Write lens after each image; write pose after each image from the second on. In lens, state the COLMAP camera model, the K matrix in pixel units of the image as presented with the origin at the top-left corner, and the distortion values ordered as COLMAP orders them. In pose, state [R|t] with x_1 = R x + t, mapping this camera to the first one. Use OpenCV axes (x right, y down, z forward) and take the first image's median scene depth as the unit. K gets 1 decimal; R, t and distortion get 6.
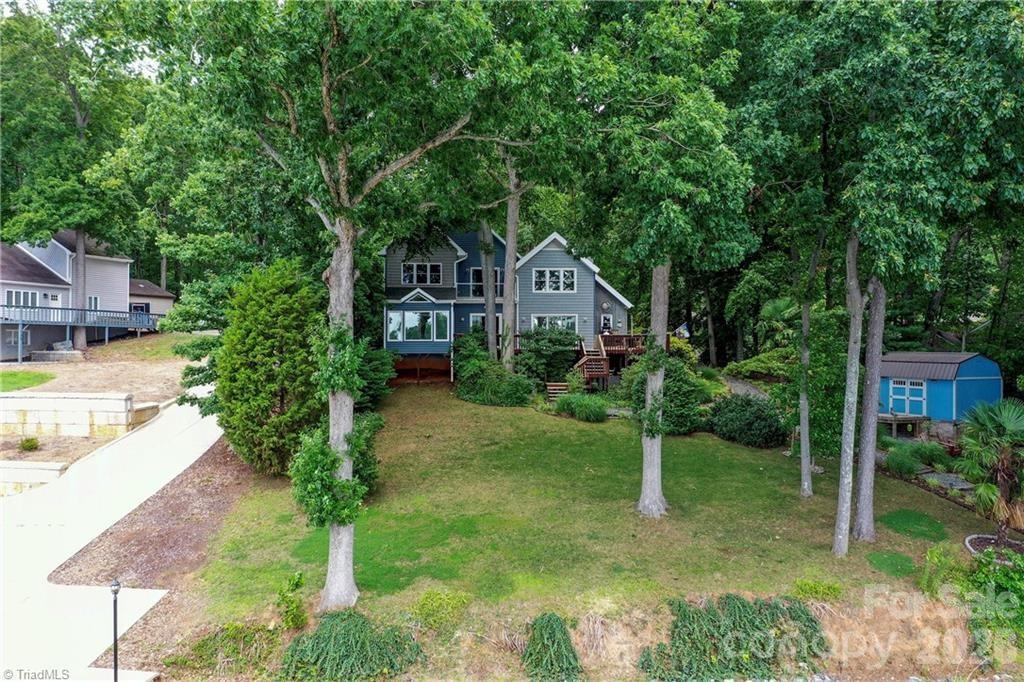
lens RADIAL K [[813.6, 0, 512.0], [0, 813.6, 341.0], [0, 0, 1]] dist [0.001783, 0.006353]
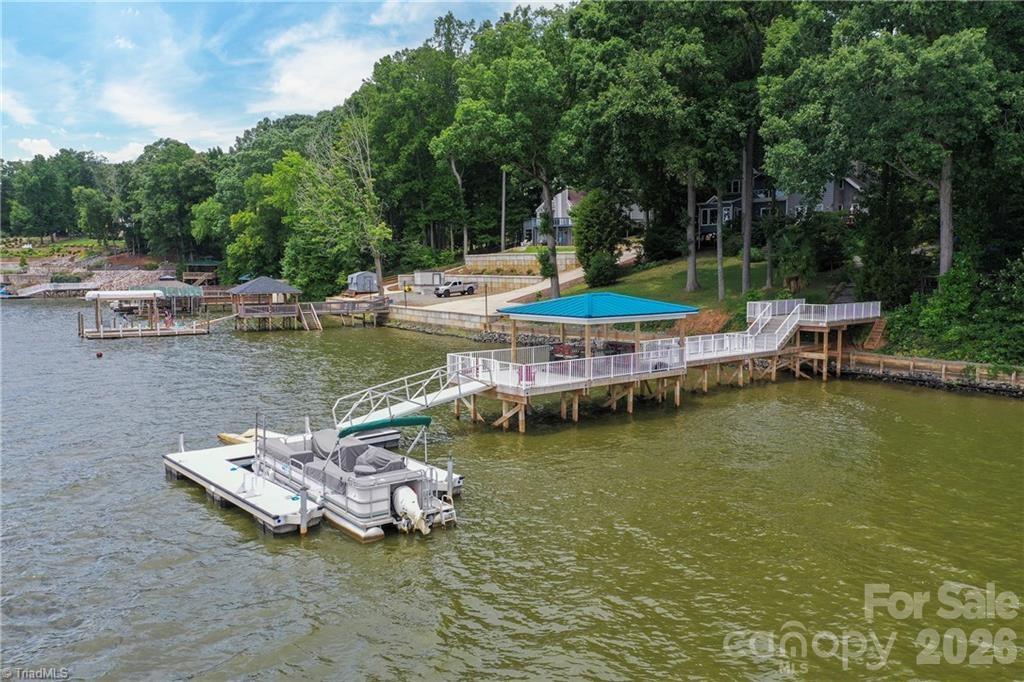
lens RADIAL K [[813.6, 0, 512.0], [0, 813.6, 341.0], [0, 0, 1]] dist [0.001783, 0.006353]
pose [[0.636107, 0.067030, -0.768684, 1.104004], [0.006020, 0.995758, 0.091812, 0.097267], [0.771577, -0.063030, 0.633005, -0.570182]]
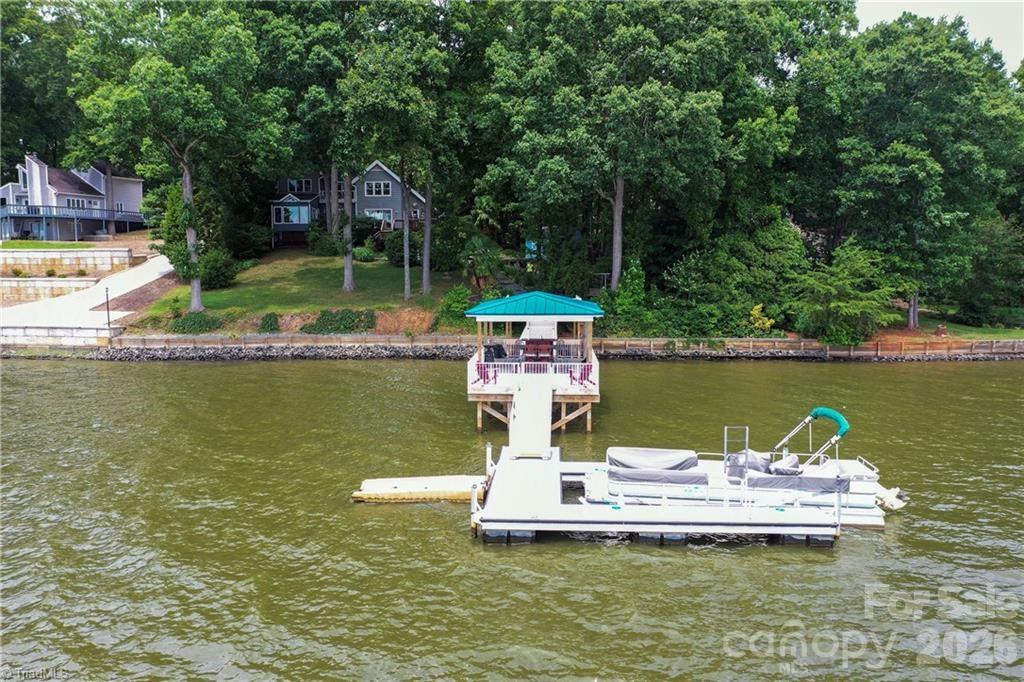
lens RADIAL K [[813.6, 0, 512.0], [0, 813.6, 341.0], [0, 0, 1]] dist [0.001783, 0.006353]
pose [[0.998093, 0.001843, -0.061693, 0.525121], [0.004223, 0.995171, 0.098061, 0.091483], [0.061575, -0.098135, 0.993266, -0.840043]]
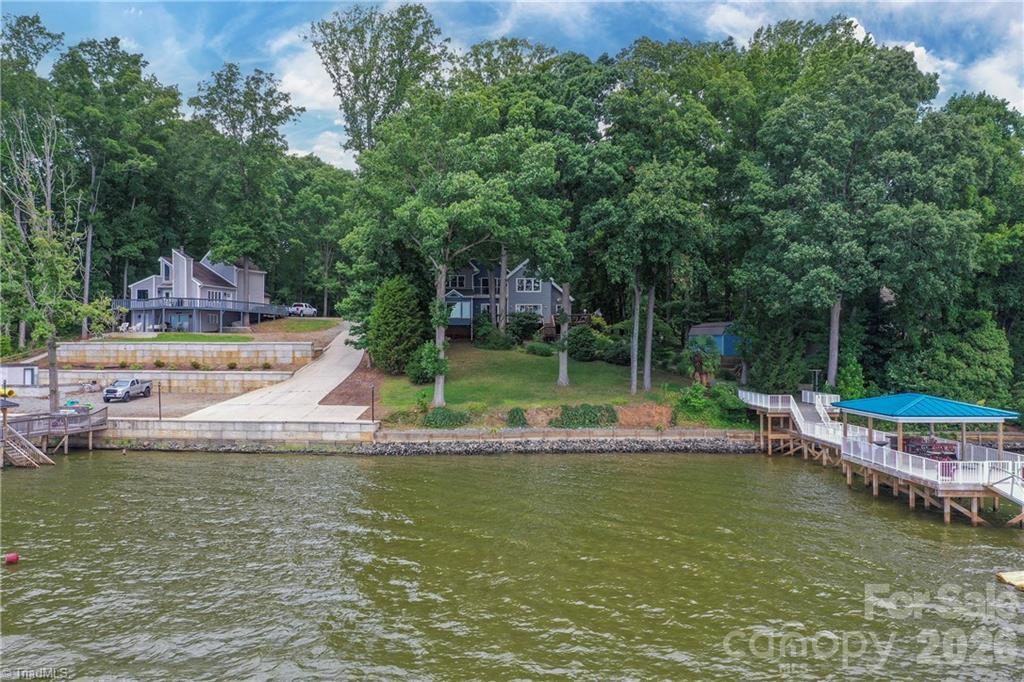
lens RADIAL K [[813.6, 0, 512.0], [0, 813.6, 341.0], [0, 0, 1]] dist [0.001783, 0.006353]
pose [[0.999987, 0.000304, 0.005034, 0.008756], [-0.000281, 0.999990, -0.004446, 0.065996], [-0.005035, 0.004444, 0.999977, -0.925924]]
